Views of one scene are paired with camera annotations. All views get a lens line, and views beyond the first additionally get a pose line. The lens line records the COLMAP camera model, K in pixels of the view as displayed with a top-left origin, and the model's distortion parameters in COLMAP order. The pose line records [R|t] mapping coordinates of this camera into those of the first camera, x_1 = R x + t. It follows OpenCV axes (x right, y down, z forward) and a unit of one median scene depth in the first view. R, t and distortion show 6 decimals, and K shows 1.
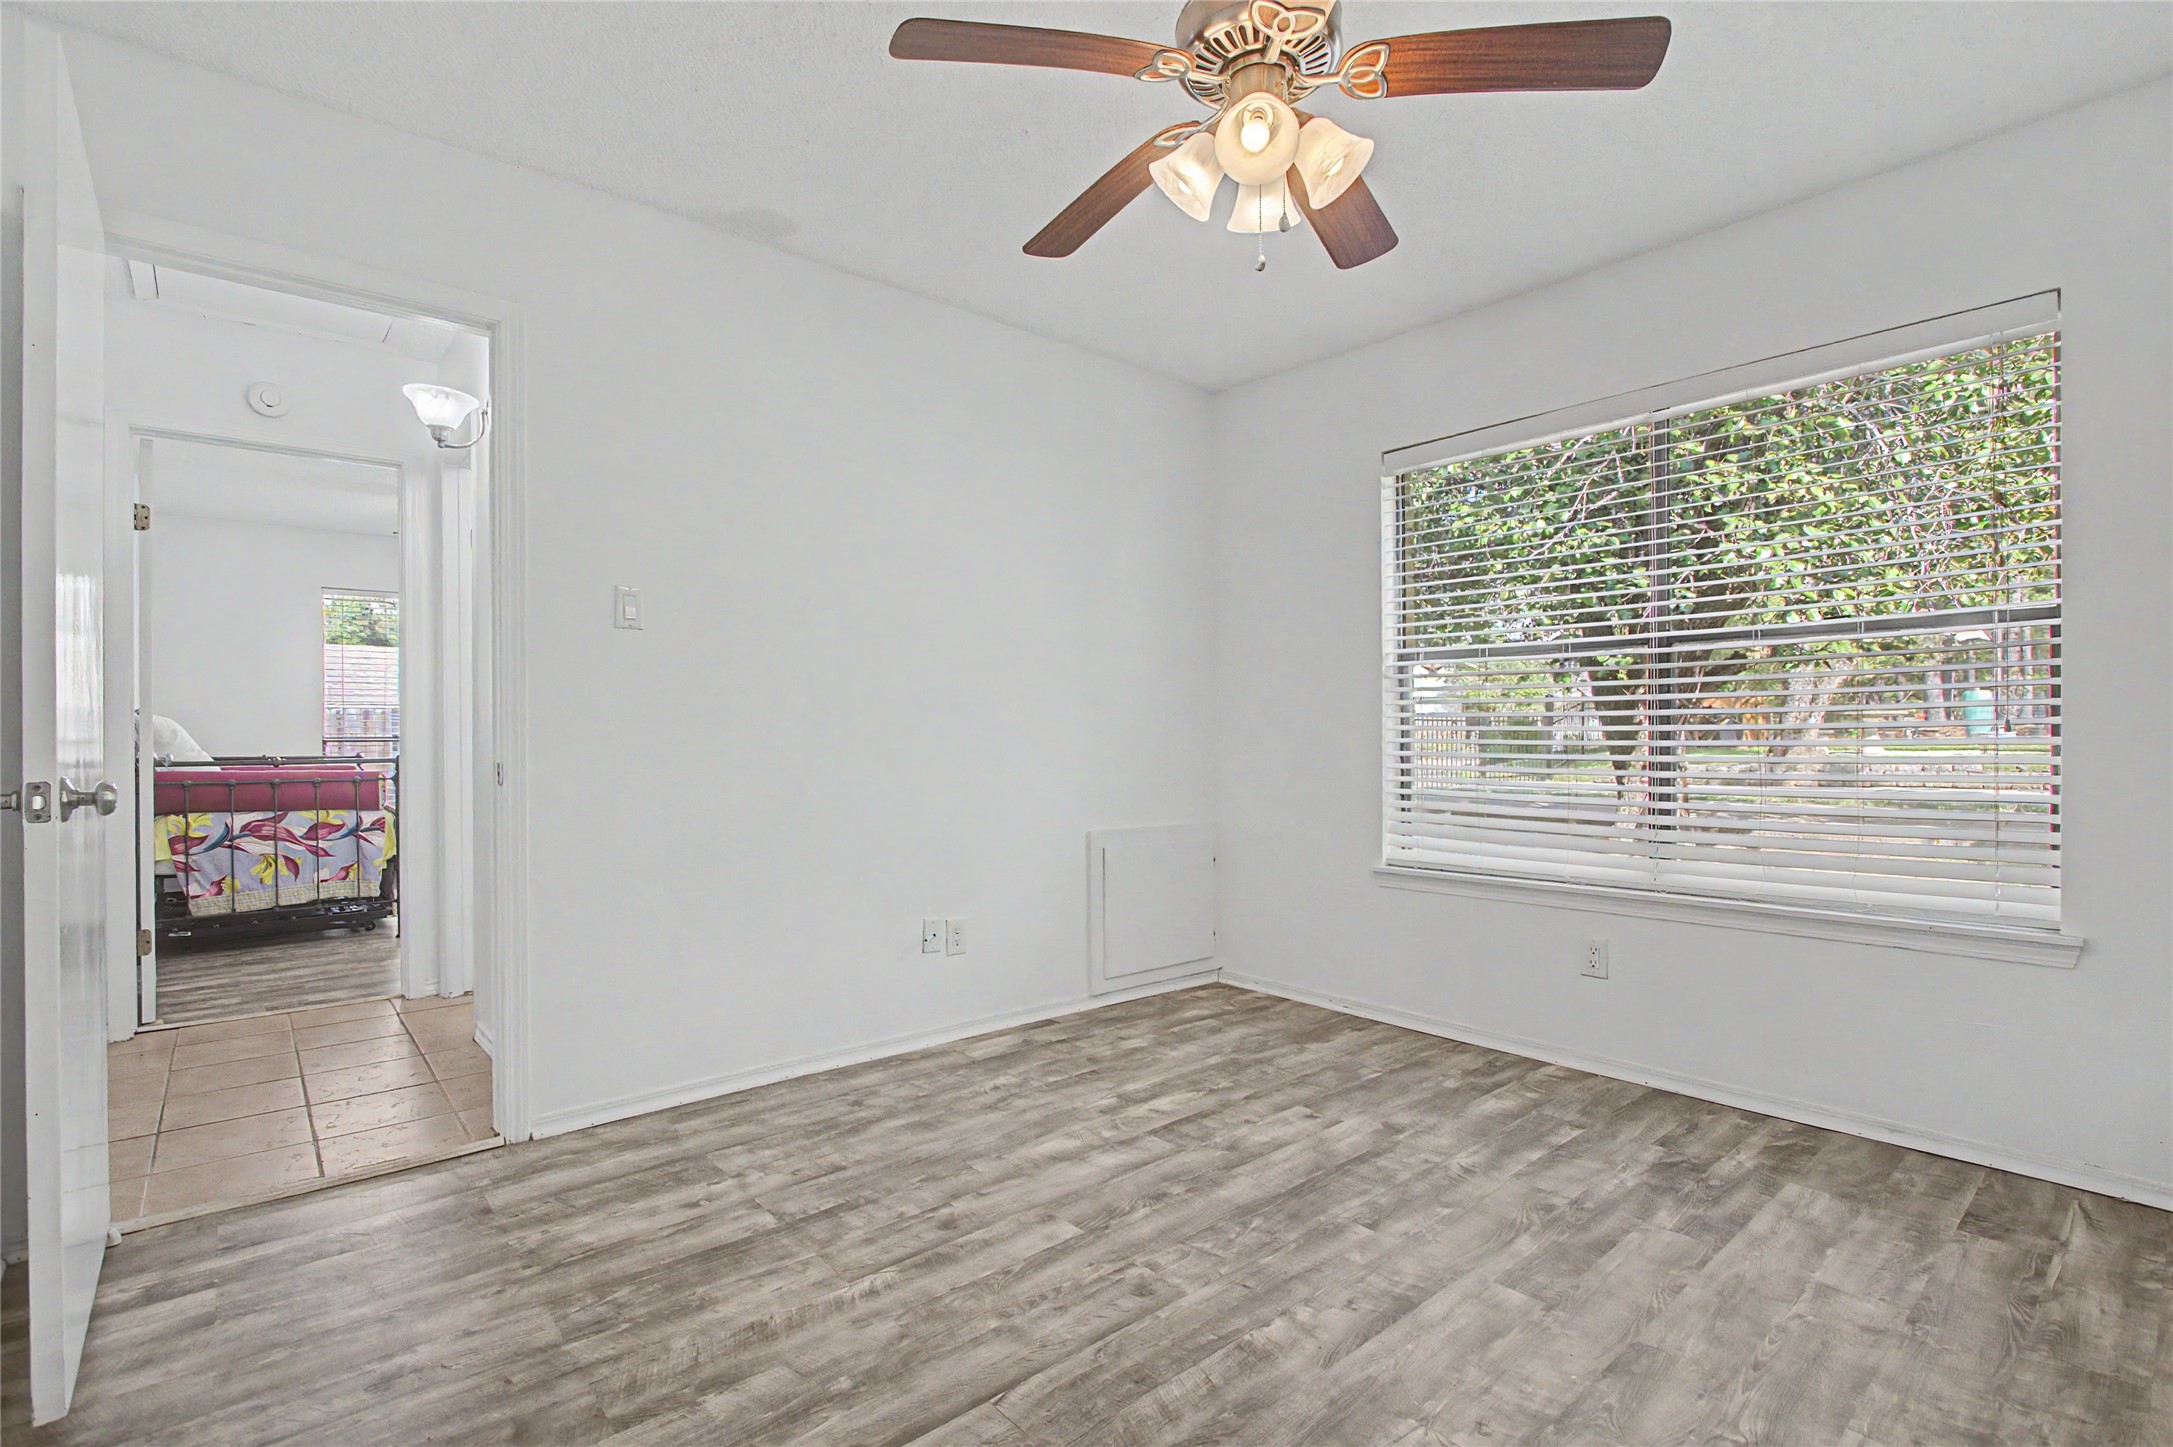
lens RADIAL K [[1018.1, 0, 1095.8], [0, 1018.1, 725.0], [0, 0, 1]] dist [-0.012429, -0.000009]
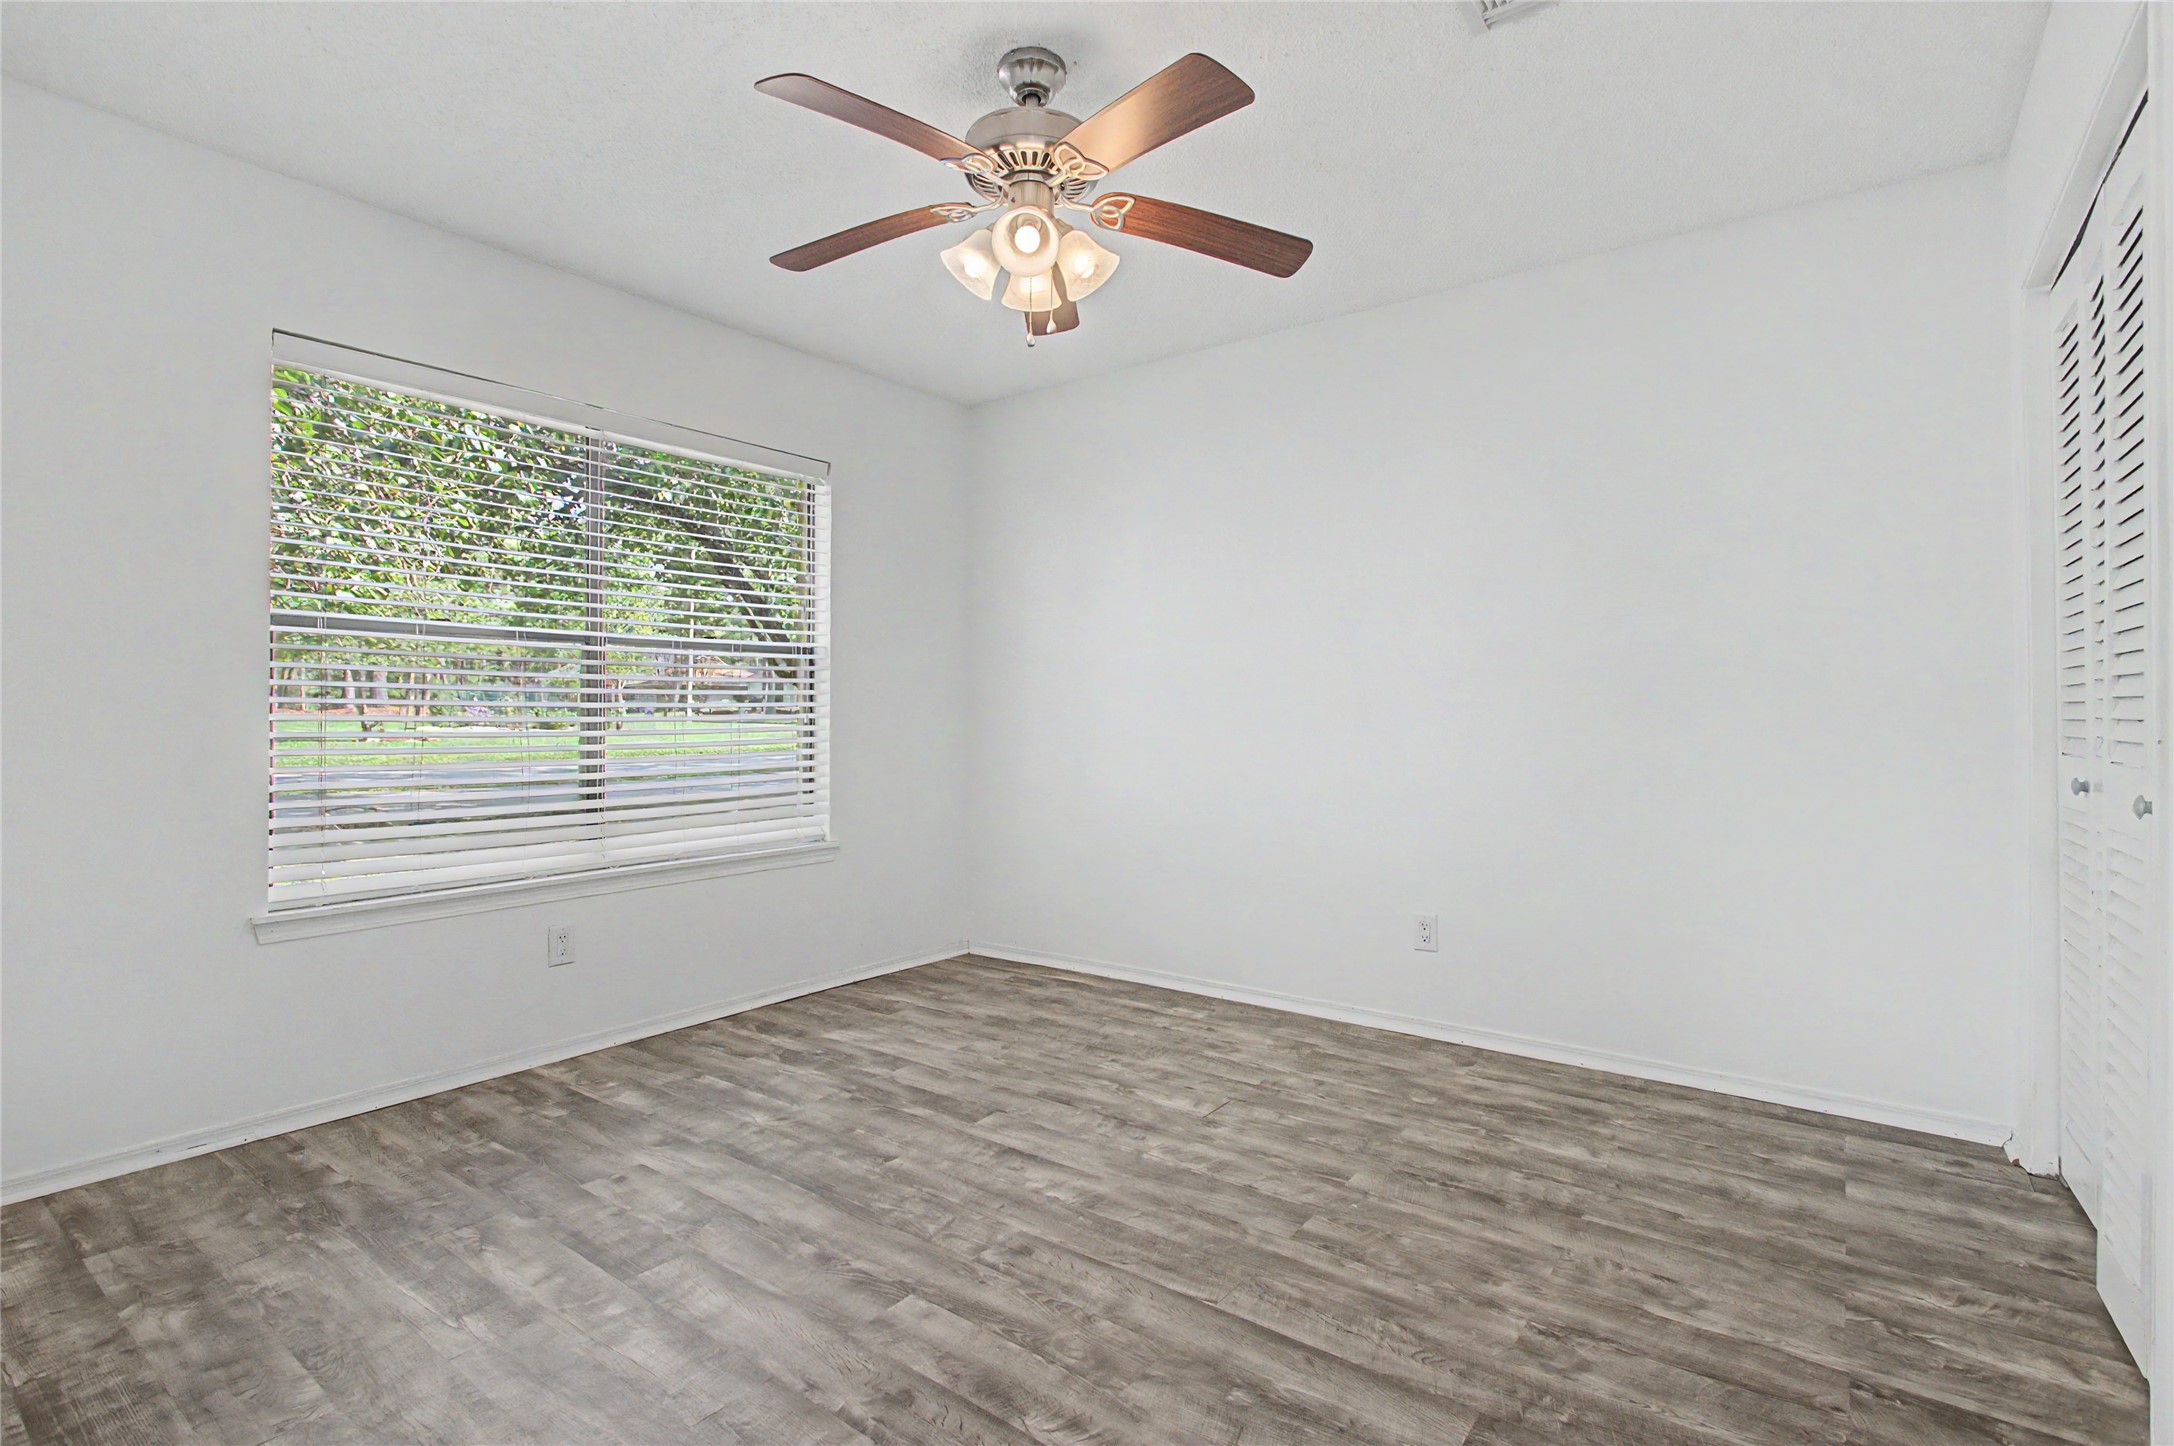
lens RADIAL K [[1018.5, 0, 1095.7], [0, 1018.5, 729.1], [0, 0, 1]] dist [-0.012429, -0.000009]
pose [[-0.217416, -0.008104, 0.976045, -0.764176], [-0.008575, 0.999943, 0.006392, 0.004289], [-0.976041, -0.006980, -0.217473, 0.886467]]
